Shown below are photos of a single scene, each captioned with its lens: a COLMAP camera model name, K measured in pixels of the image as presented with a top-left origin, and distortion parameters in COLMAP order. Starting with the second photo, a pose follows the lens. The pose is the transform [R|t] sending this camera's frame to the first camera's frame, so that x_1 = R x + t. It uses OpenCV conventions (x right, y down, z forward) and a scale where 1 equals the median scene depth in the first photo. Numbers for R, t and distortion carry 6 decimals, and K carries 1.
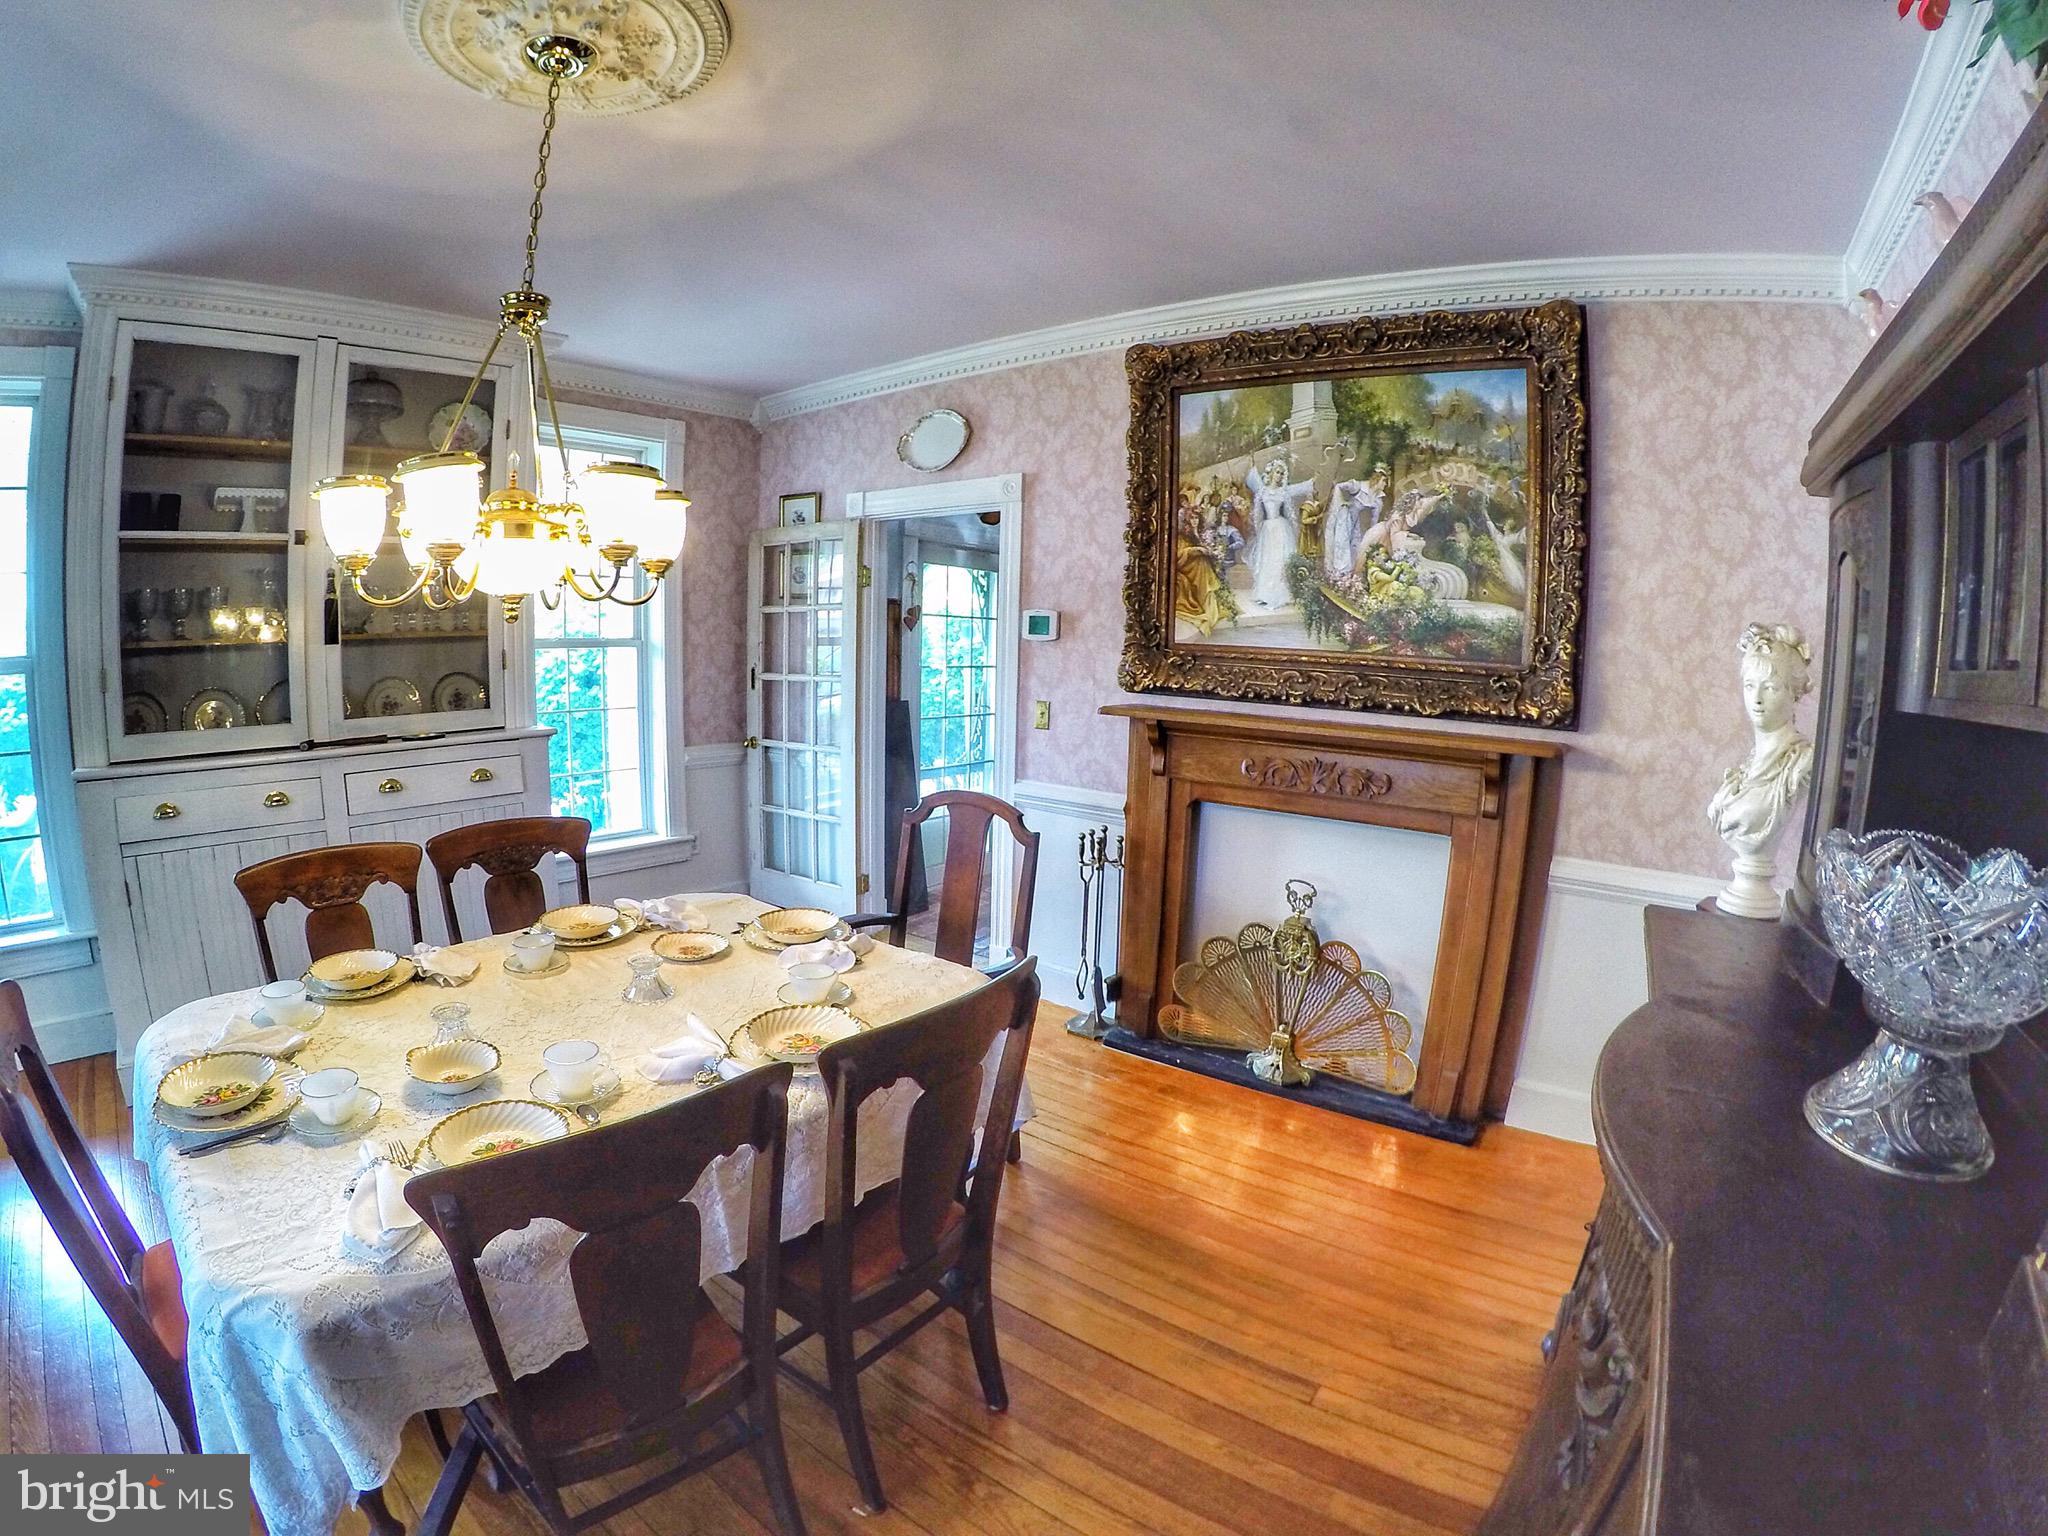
lens RADIAL K [[1012.5, 0, 1027.3], [0, 1012.5, 743.4], [0, 0, 1]] dist [-0.173435, -0.000136]
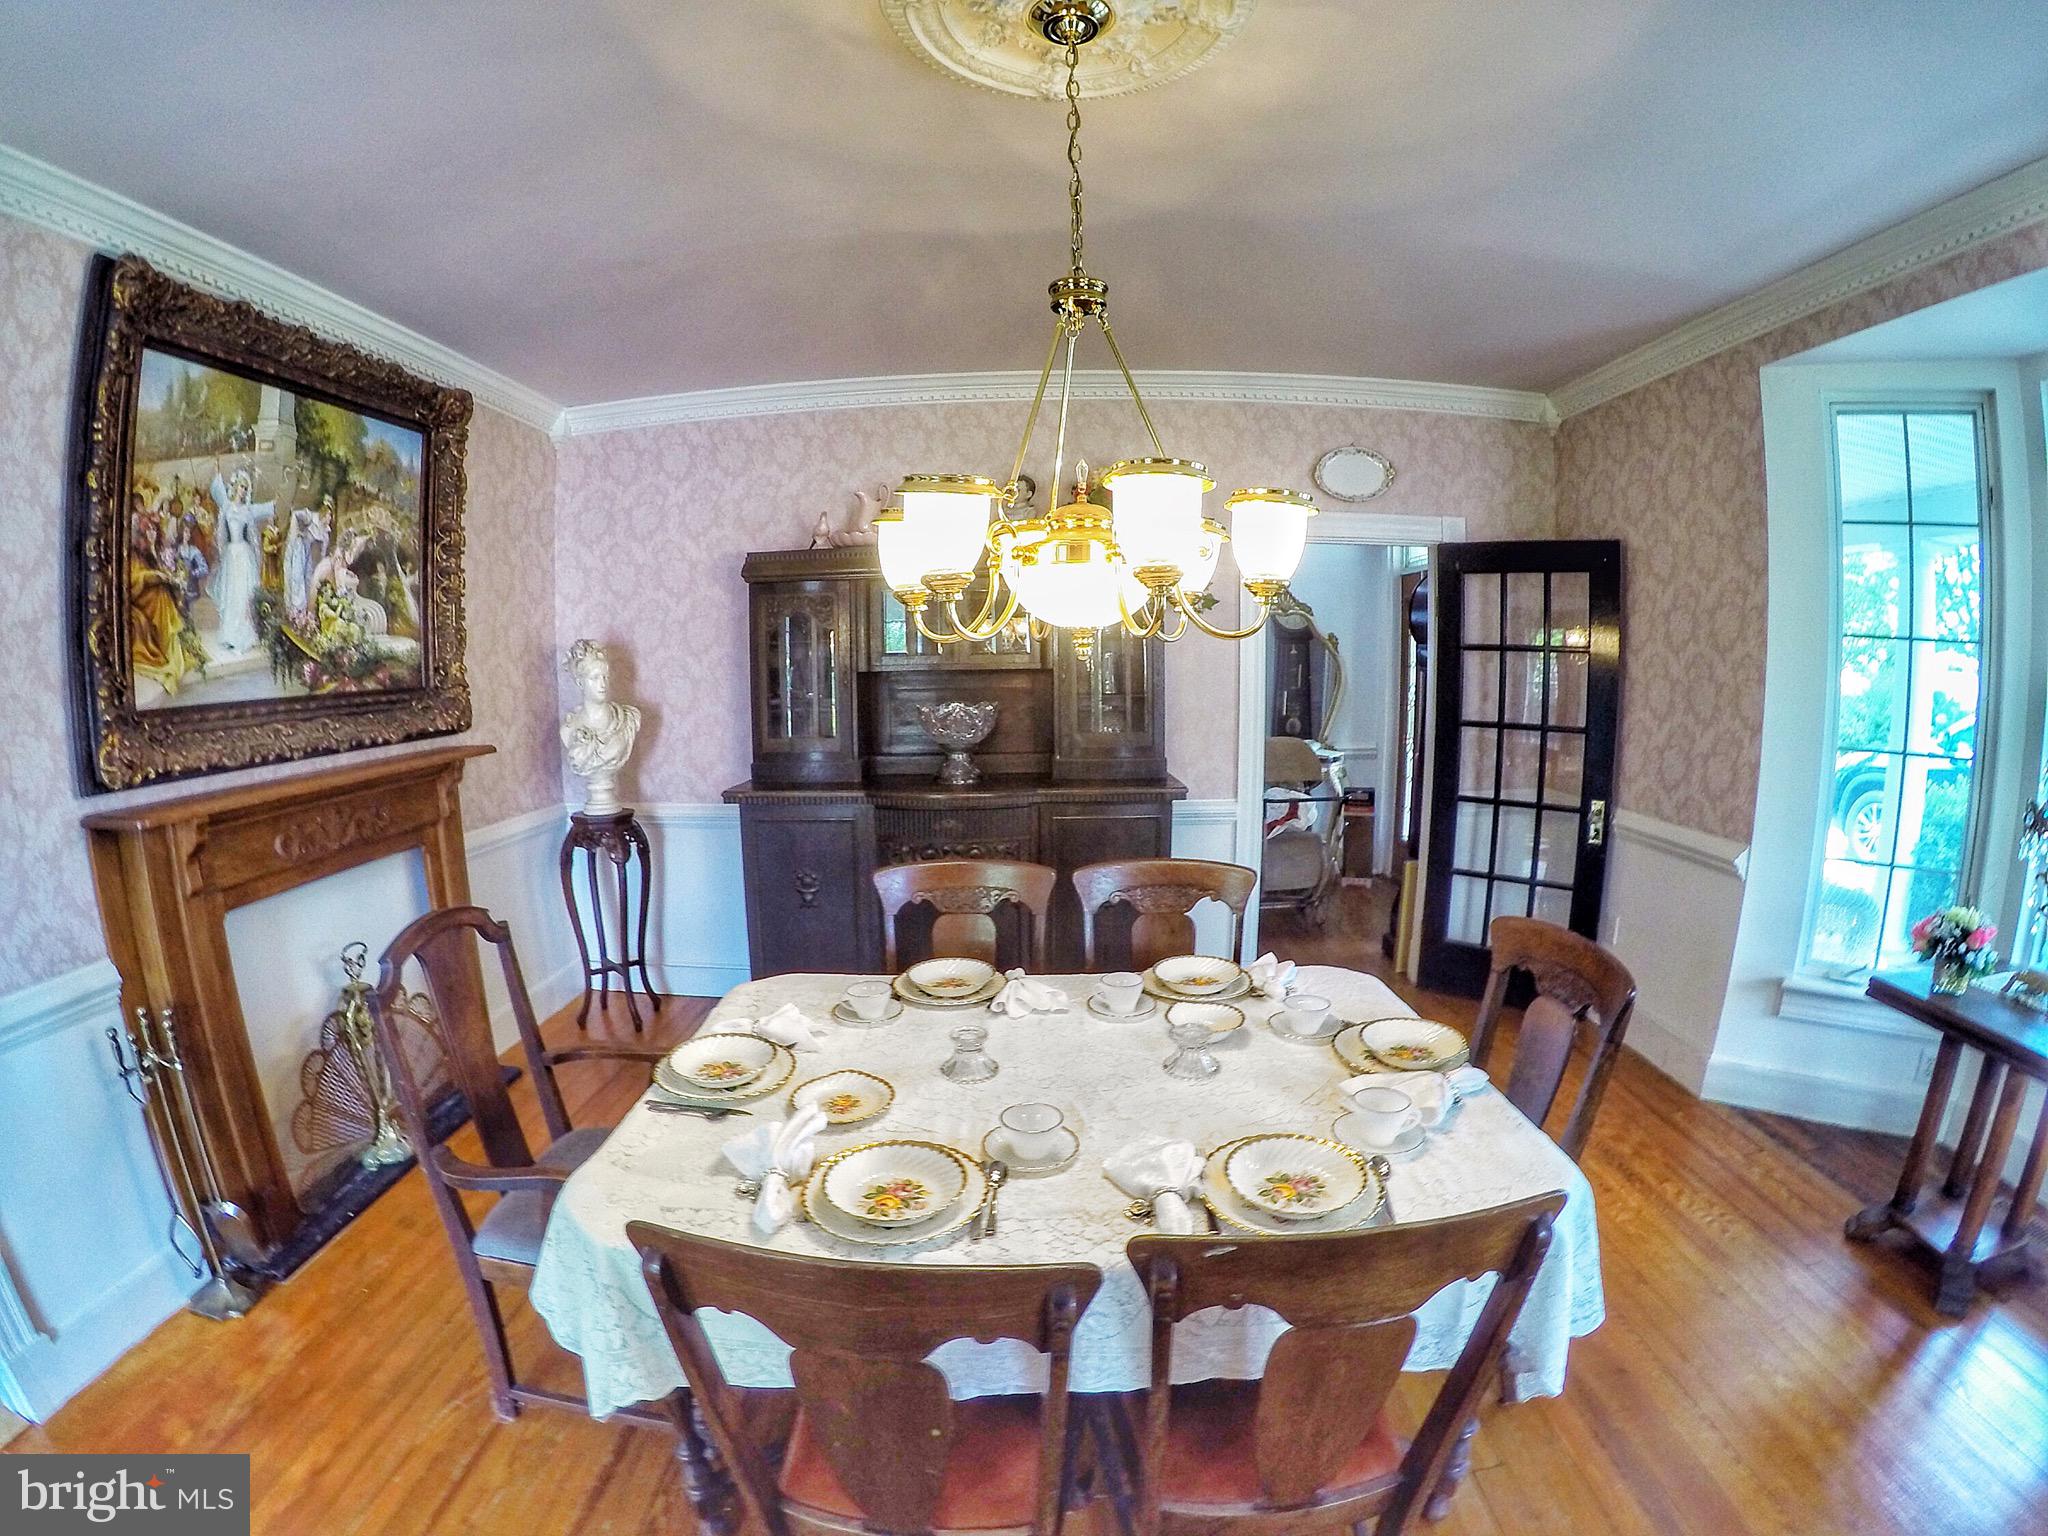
lens RADIAL K [[1019.3, 0, 1024.0], [0, 1019.3, 768.0], [0, 0, 1]] dist [-0.000585, -0.000250]
pose [[-0.565159, -0.118575, 0.816416, -0.850102], [0.118269, 0.967749, 0.222426, -0.160193], [-0.816460, 0.222263, -0.532909, 0.983926]]
